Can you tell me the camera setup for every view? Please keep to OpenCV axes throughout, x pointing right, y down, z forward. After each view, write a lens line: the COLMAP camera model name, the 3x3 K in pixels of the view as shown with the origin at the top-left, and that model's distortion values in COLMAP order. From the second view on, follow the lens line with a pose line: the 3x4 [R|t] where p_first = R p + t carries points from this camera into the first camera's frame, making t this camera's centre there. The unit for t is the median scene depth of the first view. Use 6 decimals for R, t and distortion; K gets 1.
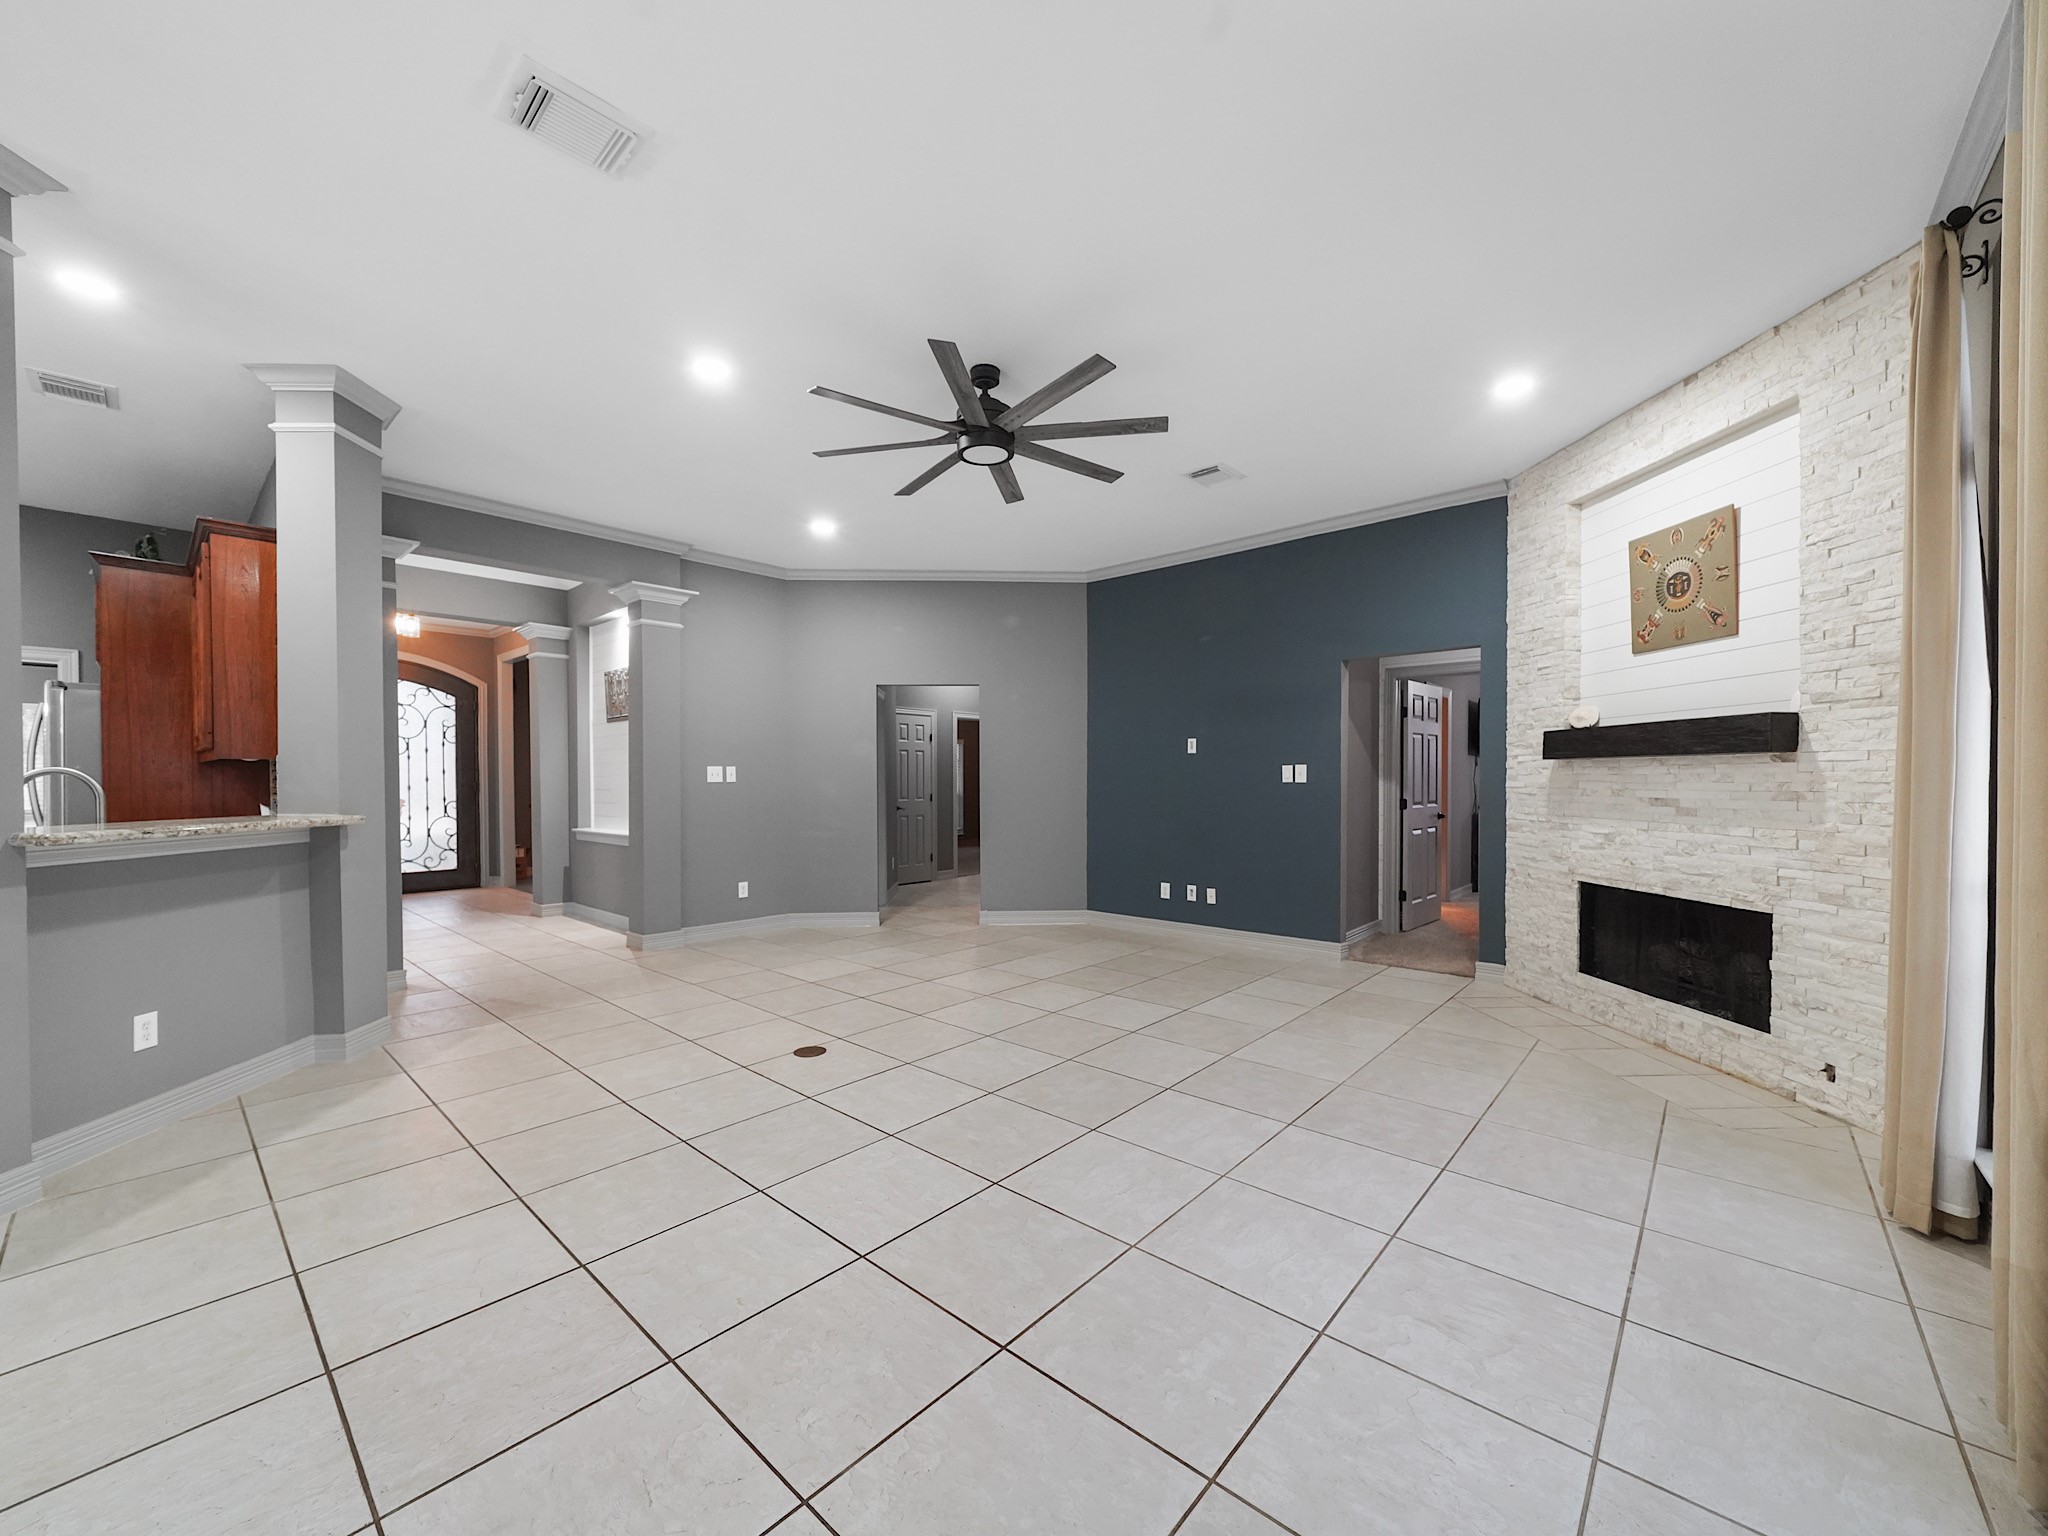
lens RADIAL K [[794.1, 0, 1031.3], [0, 794.1, 795.9], [0, 0, 1]] dist [-0.010940, 0.001700]
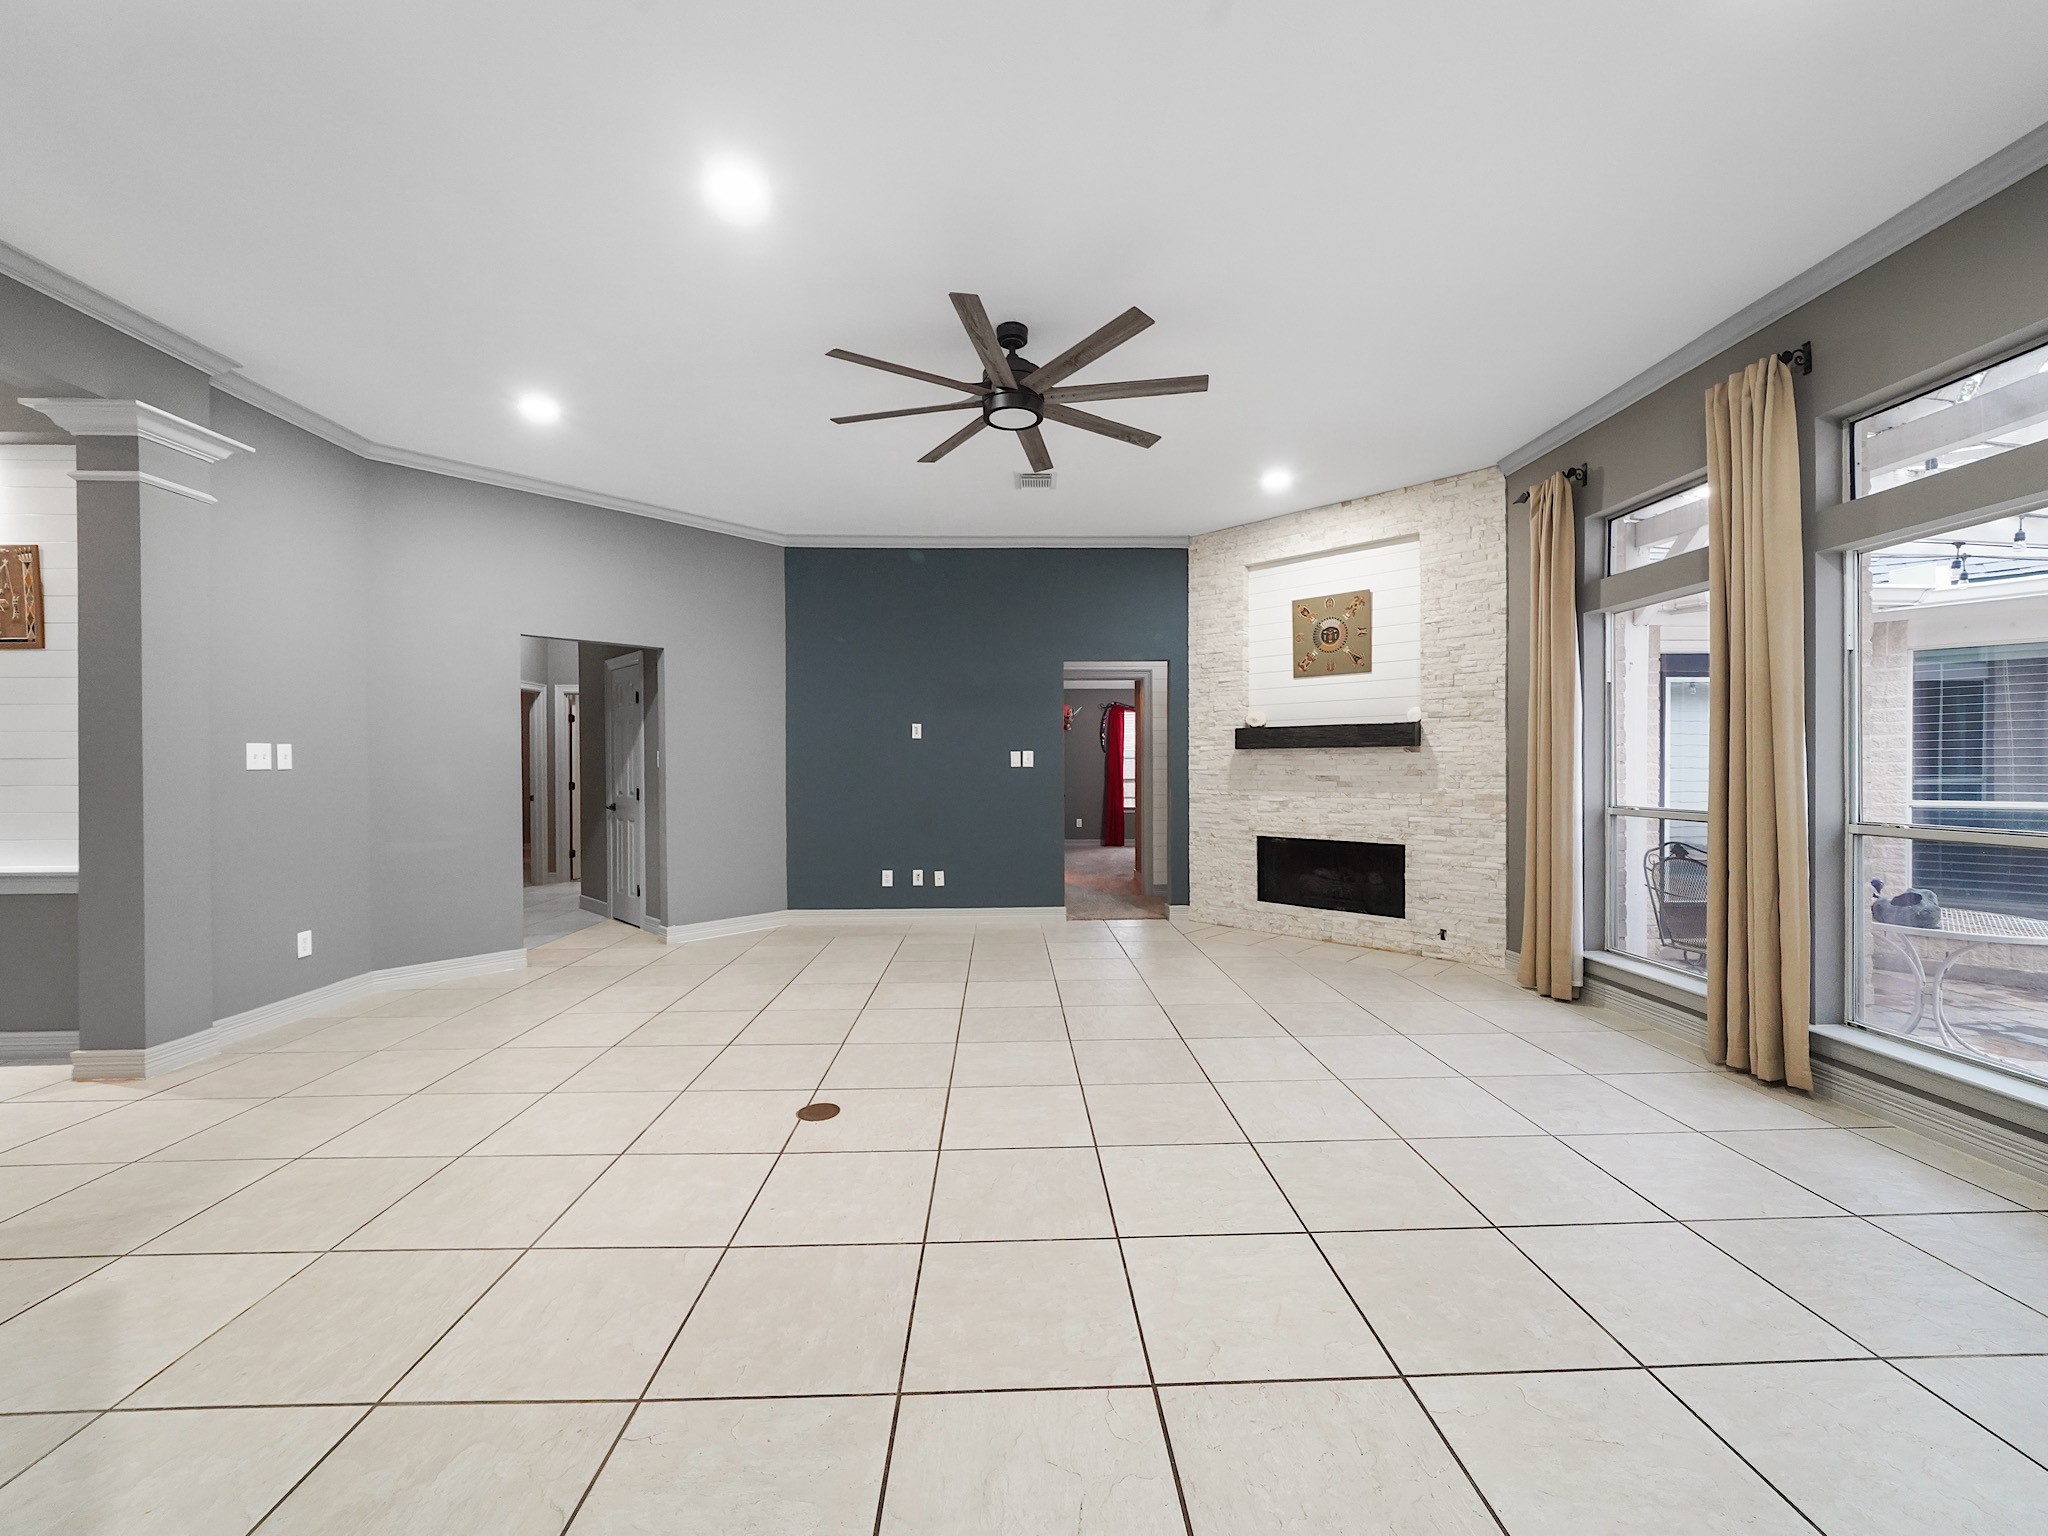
lens RADIAL K [[794.1, 0, 1033.9], [0, 794.1, 777.3], [0, 0, 1]] dist [-0.010940, 0.001700]
pose [[0.728655, -0.011282, 0.684788, -0.578333], [0.016912, 0.999856, -0.001523, -0.000858], [-0.684672, 0.012691, 0.728741, 0.252250]]
